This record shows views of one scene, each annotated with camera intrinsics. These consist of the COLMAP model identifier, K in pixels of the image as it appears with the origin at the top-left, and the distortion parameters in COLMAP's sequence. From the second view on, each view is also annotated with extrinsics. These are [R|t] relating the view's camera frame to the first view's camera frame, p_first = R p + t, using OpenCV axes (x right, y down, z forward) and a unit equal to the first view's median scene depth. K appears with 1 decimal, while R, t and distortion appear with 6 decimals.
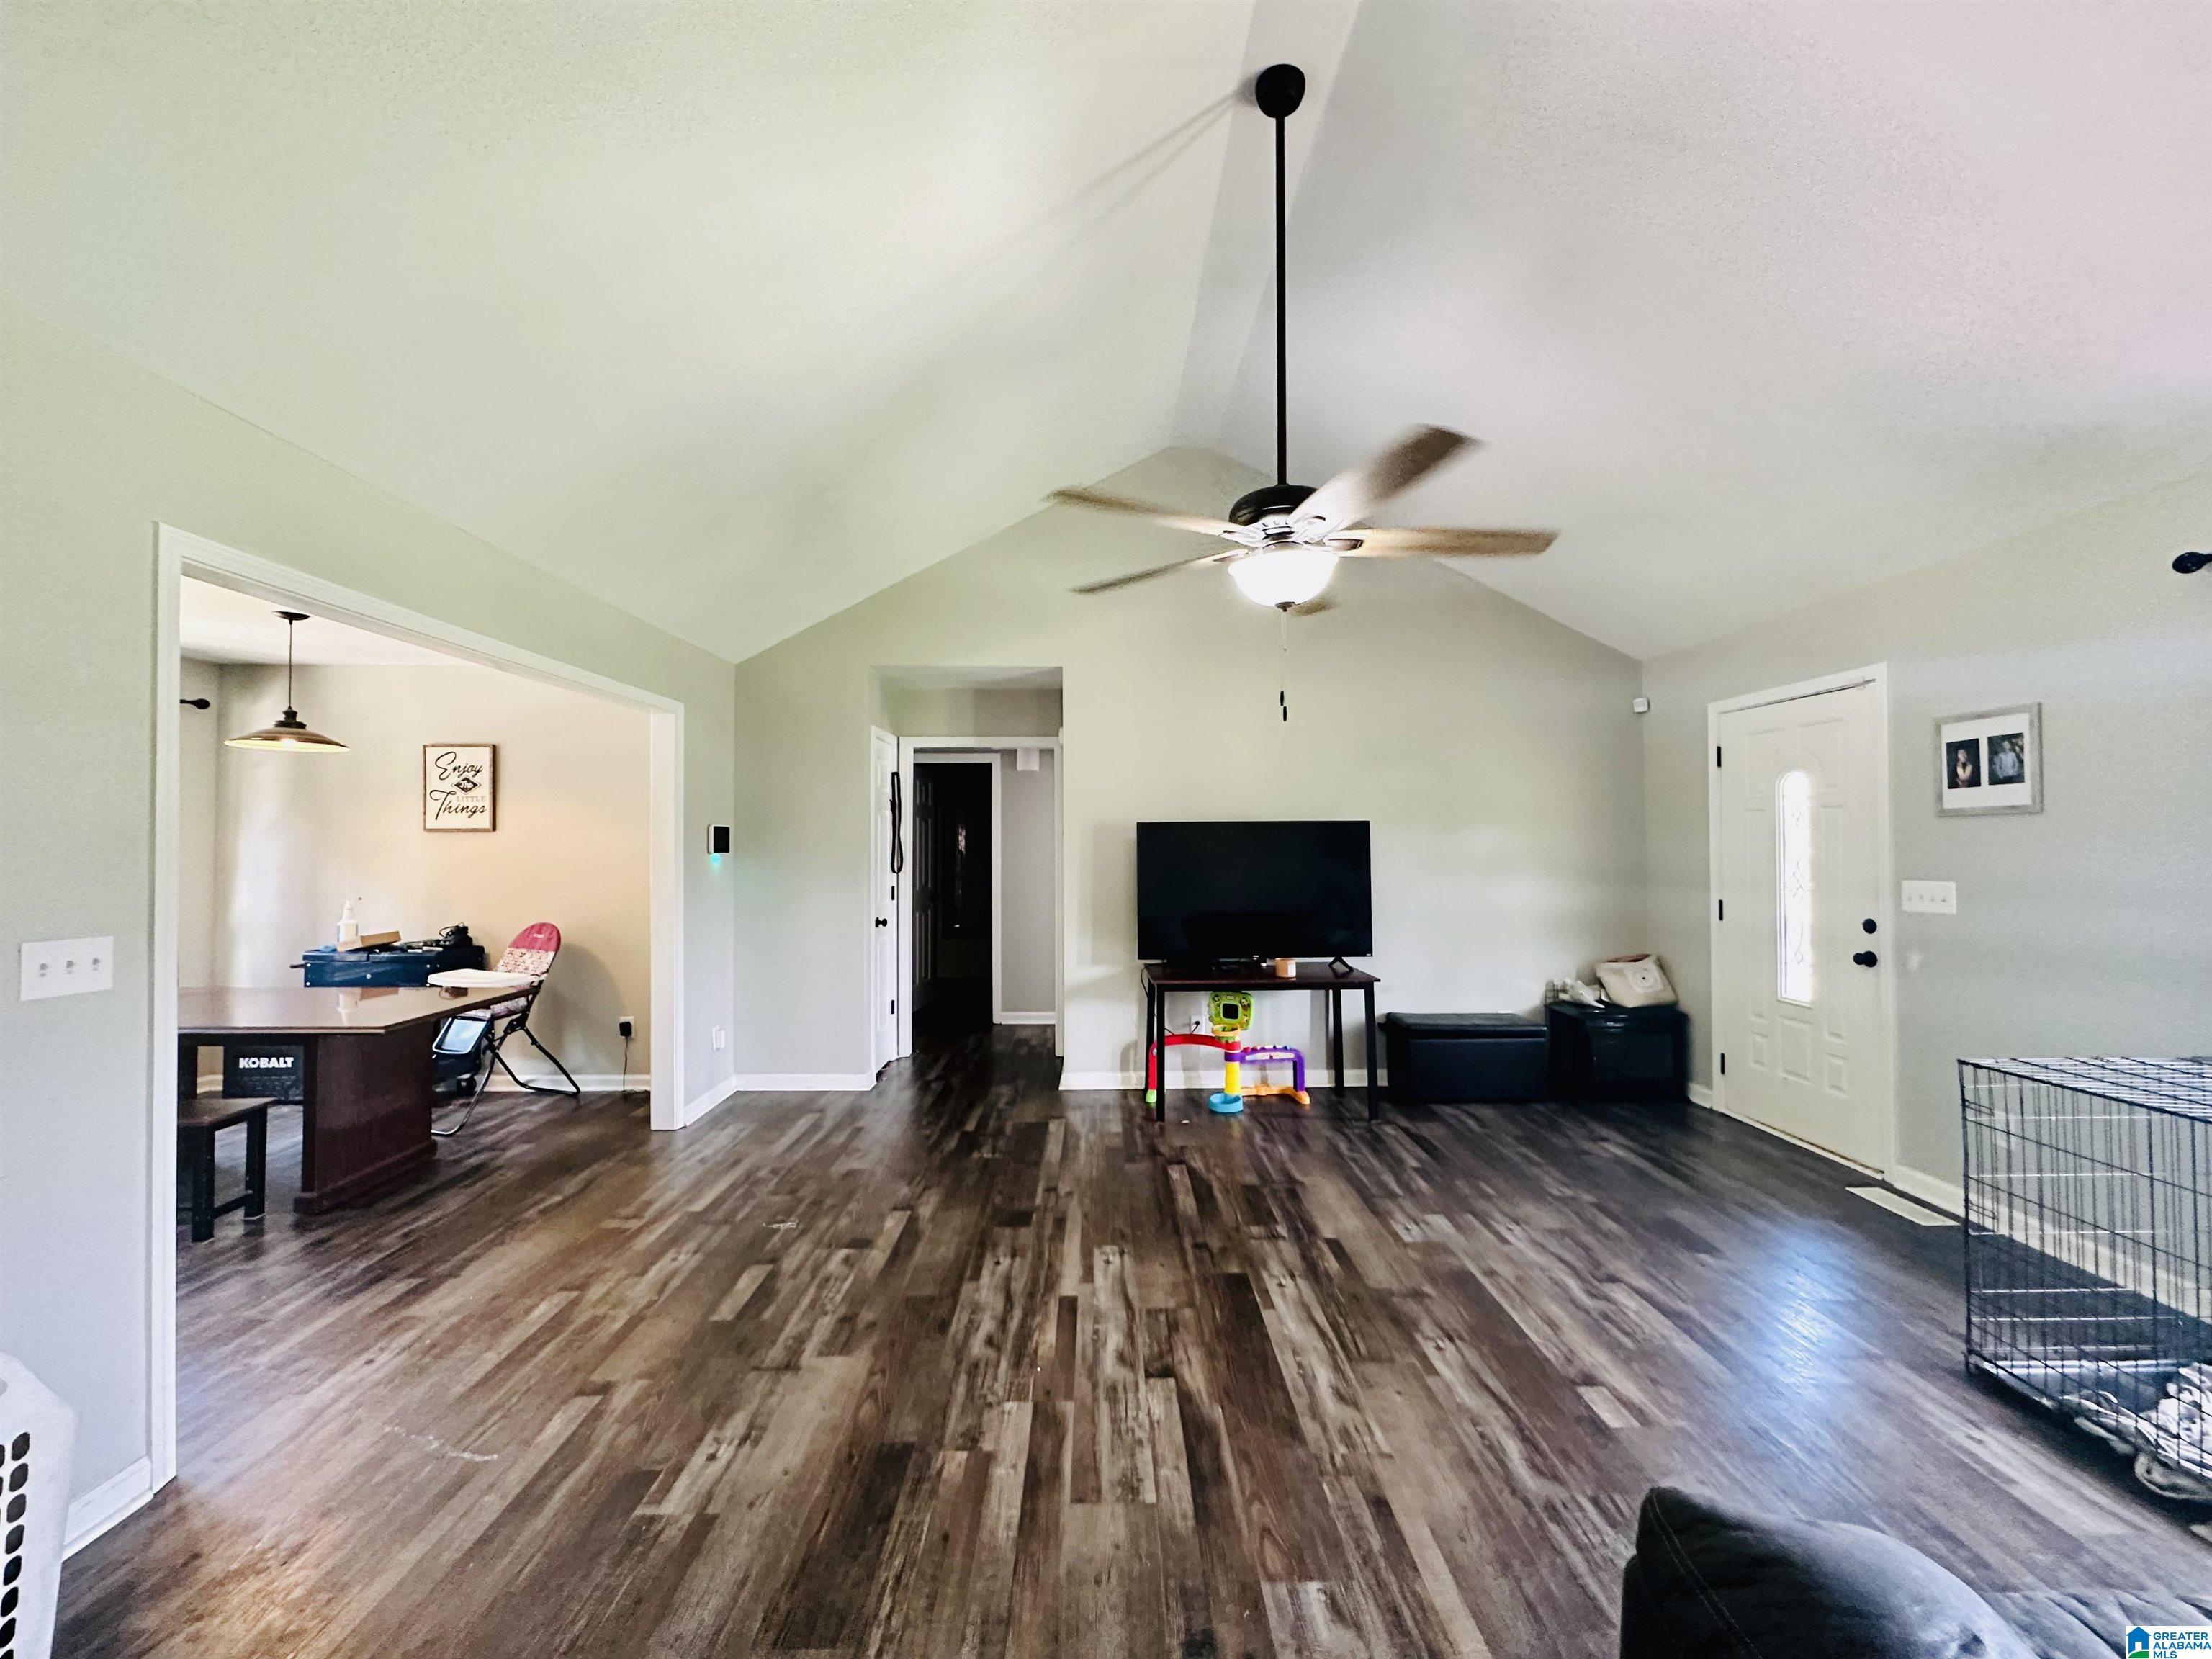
lens RADIAL K [[880.9, 0, 1094.9], [0, 880.9, 828.9], [0, 0, 1]] dist [0.000839, -0.000832]
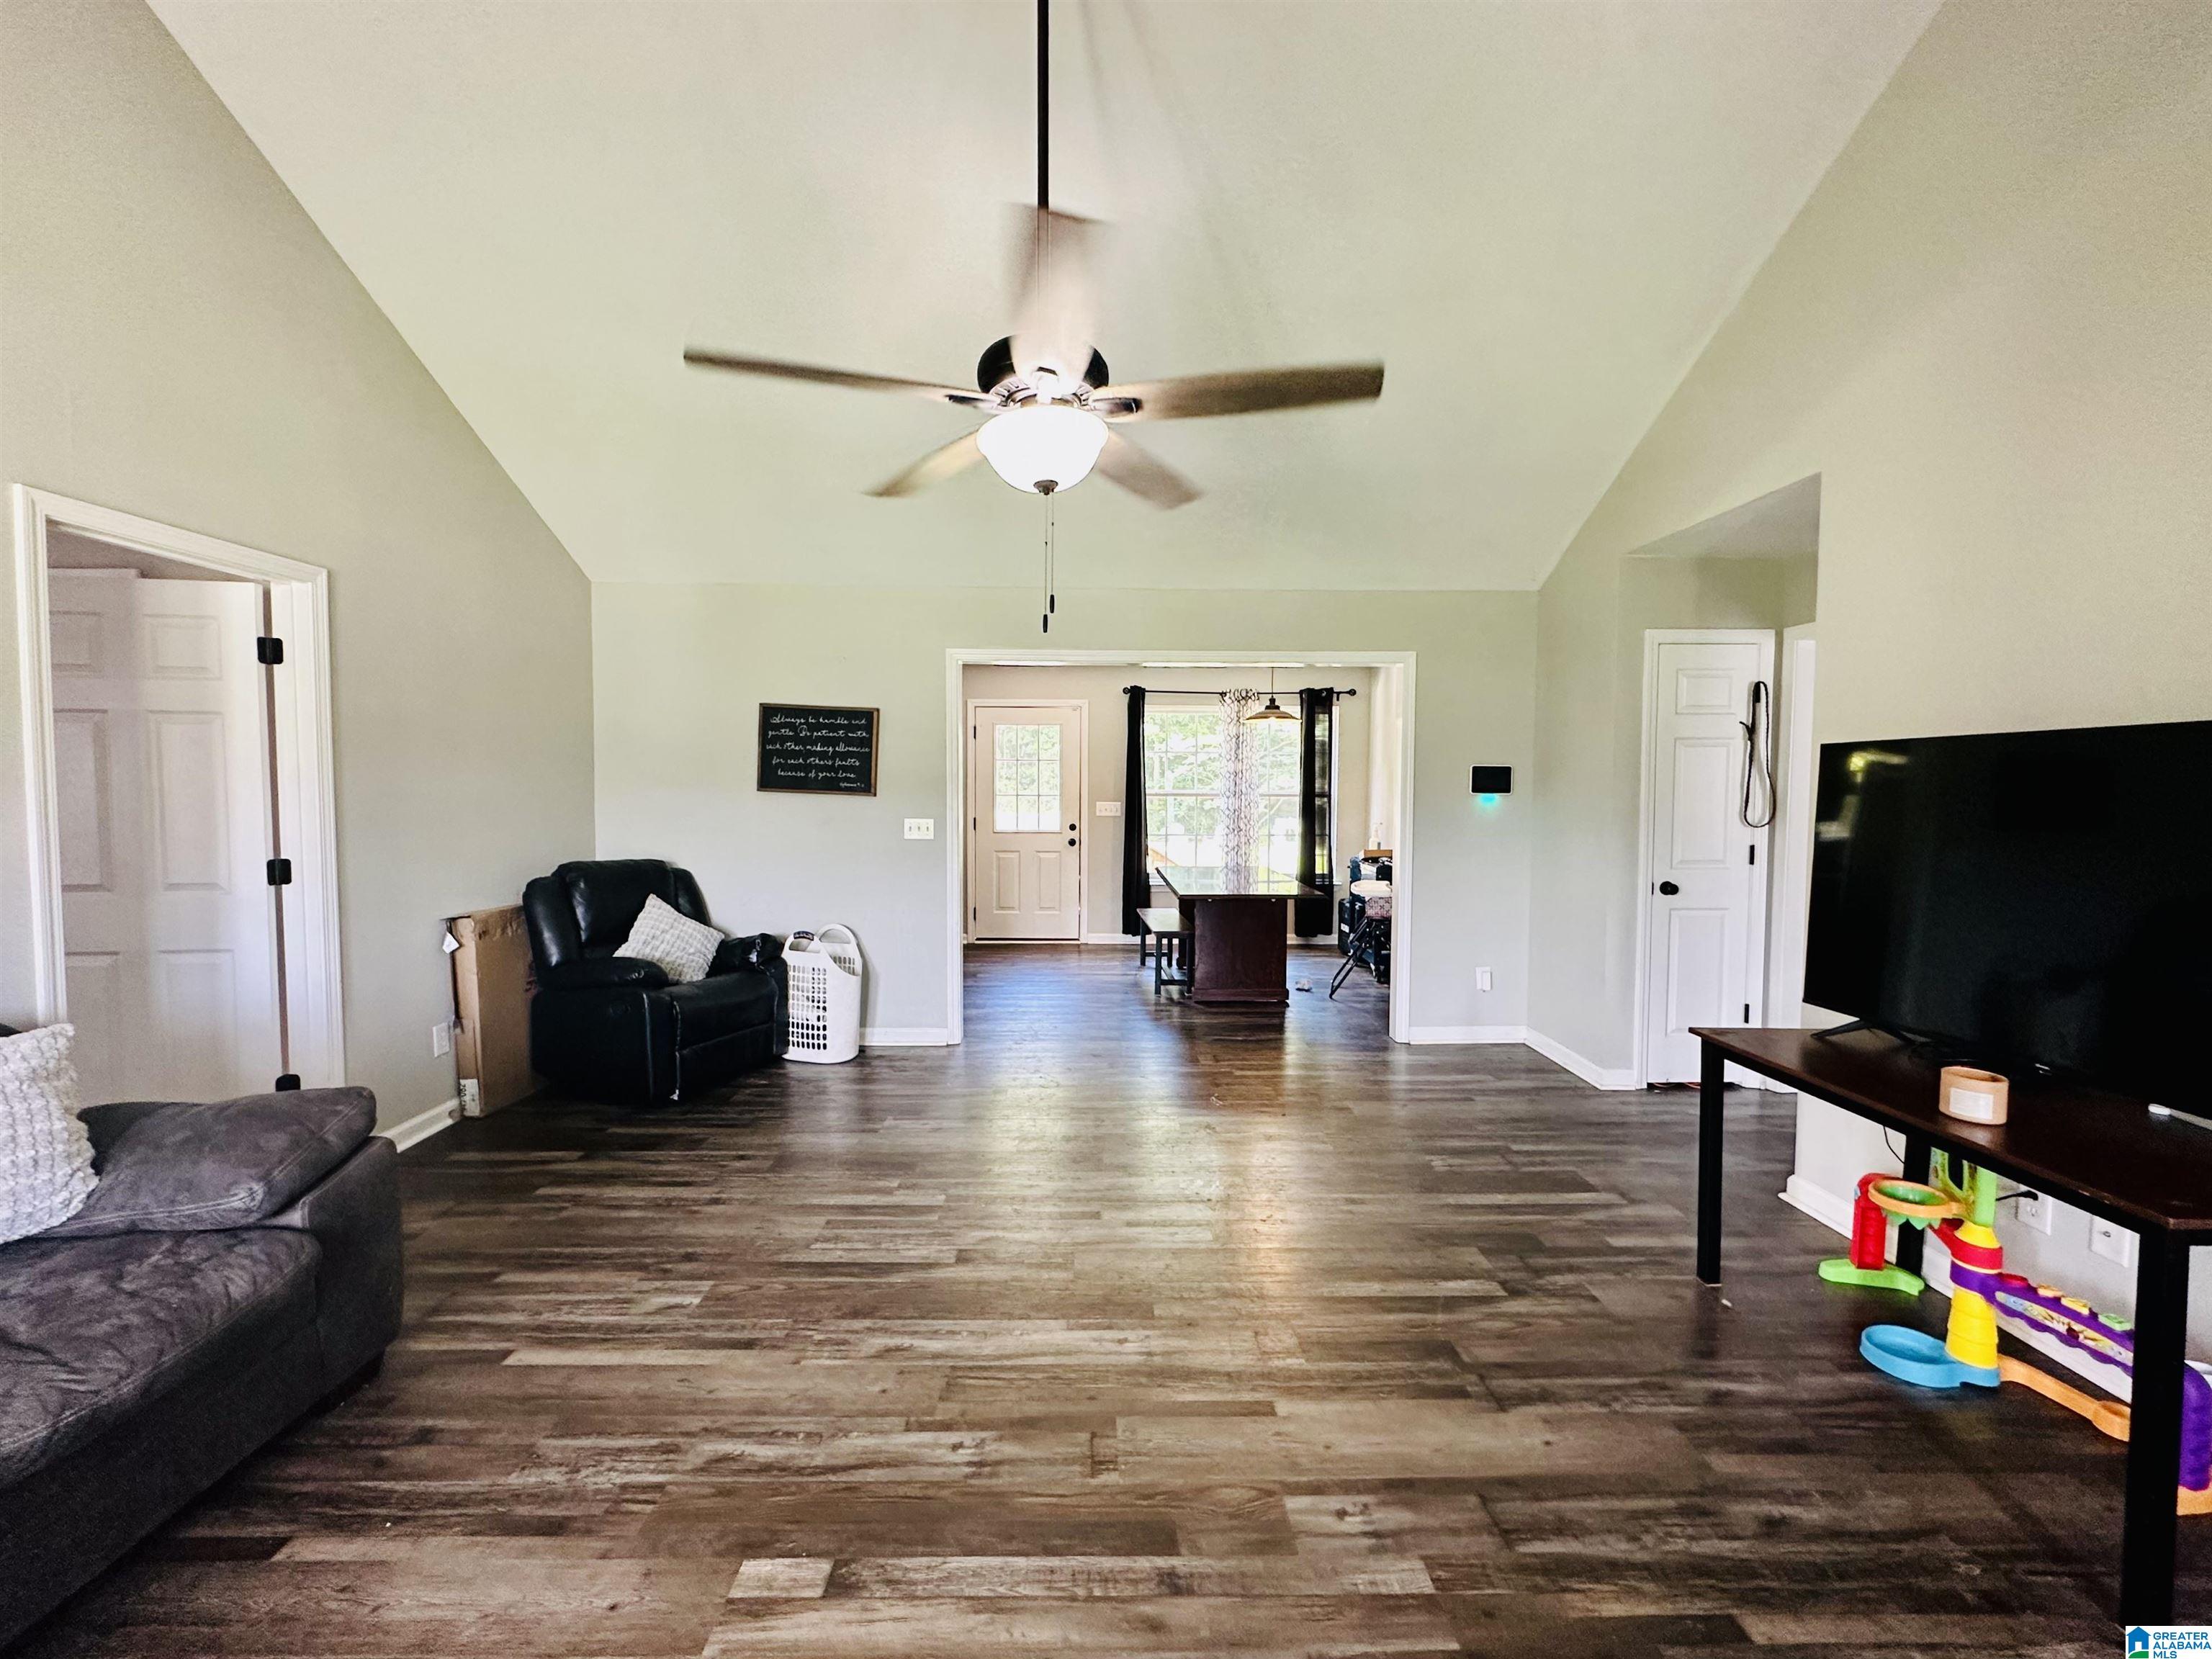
lens RADIAL K [[880.9, 0, 1094.4], [0, 880.9, 827.0], [0, 0, 1]] dist [0.000839, -0.000832]
pose [[0.016685, 0.048286, -0.998694, 1.291632], [0.014095, 0.998723, 0.048523, 0.024822], [0.999761, -0.014886, 0.015983, 1.278895]]
